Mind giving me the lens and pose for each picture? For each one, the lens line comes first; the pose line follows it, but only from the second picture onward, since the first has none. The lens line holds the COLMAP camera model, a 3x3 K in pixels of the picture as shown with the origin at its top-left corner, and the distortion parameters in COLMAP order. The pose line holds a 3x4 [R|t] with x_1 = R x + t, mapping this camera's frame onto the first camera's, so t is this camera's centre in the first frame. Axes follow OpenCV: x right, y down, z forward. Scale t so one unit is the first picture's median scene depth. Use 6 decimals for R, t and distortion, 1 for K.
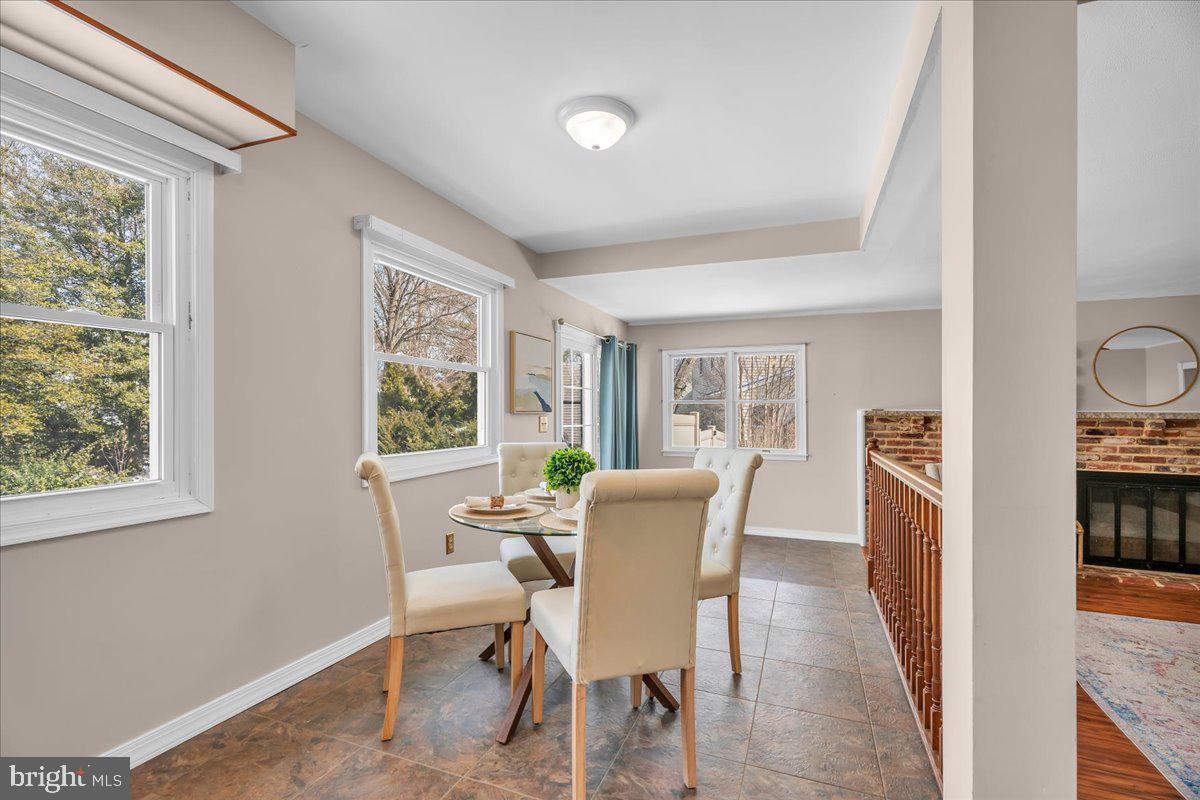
lens RADIAL K [[553.1, 0, 600.1], [0, 553.1, 404.6], [0, 0, 1]] dist [0.023223, -0.000532]
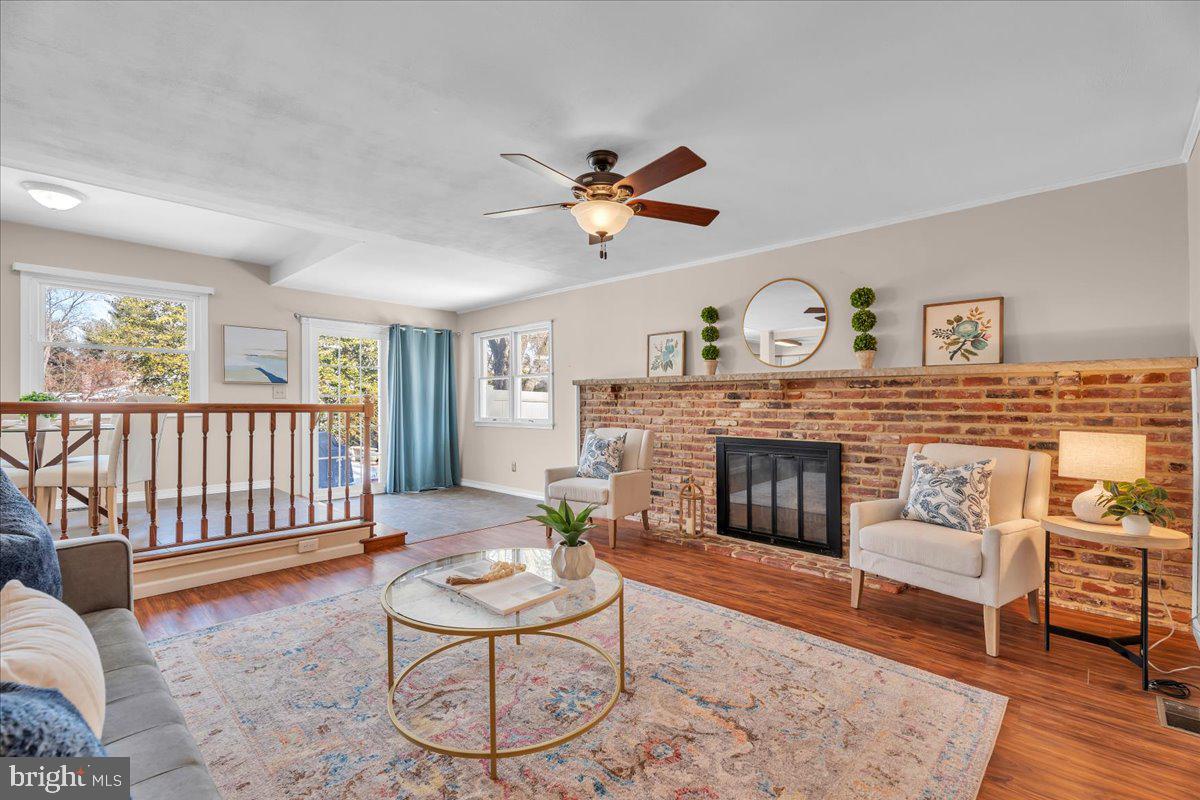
lens RADIAL K [[528.9, 0, 601.7], [0, 528.9, 419.0], [0, 0, 1]] dist [-0.003167, -0.000110]
pose [[0.922917, 0.006646, -0.384943, 1.035474], [0.006425, 0.999446, 0.032660, 0.058155], [0.384946, -0.032615, 0.922362, 0.104300]]
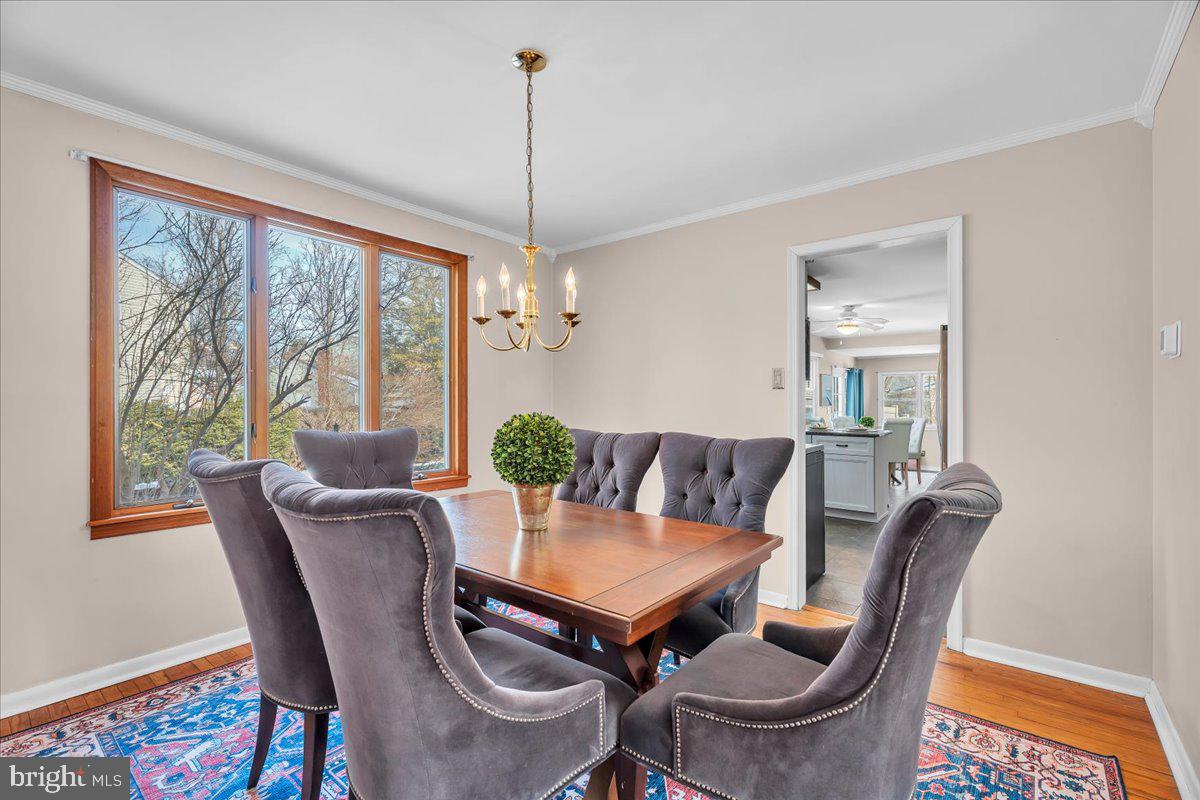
lens RADIAL K [[533.4, 0, 600.0], [0, 533.4, 400.0], [0, 0, 1]] dist [-0.000976, -0.000220]
pose [[0.950451, -0.004243, -0.310845, -0.276574], [0.005117, 0.999985, 0.001997, -0.017229], [0.310831, -0.003489, 0.950459, -1.255731]]
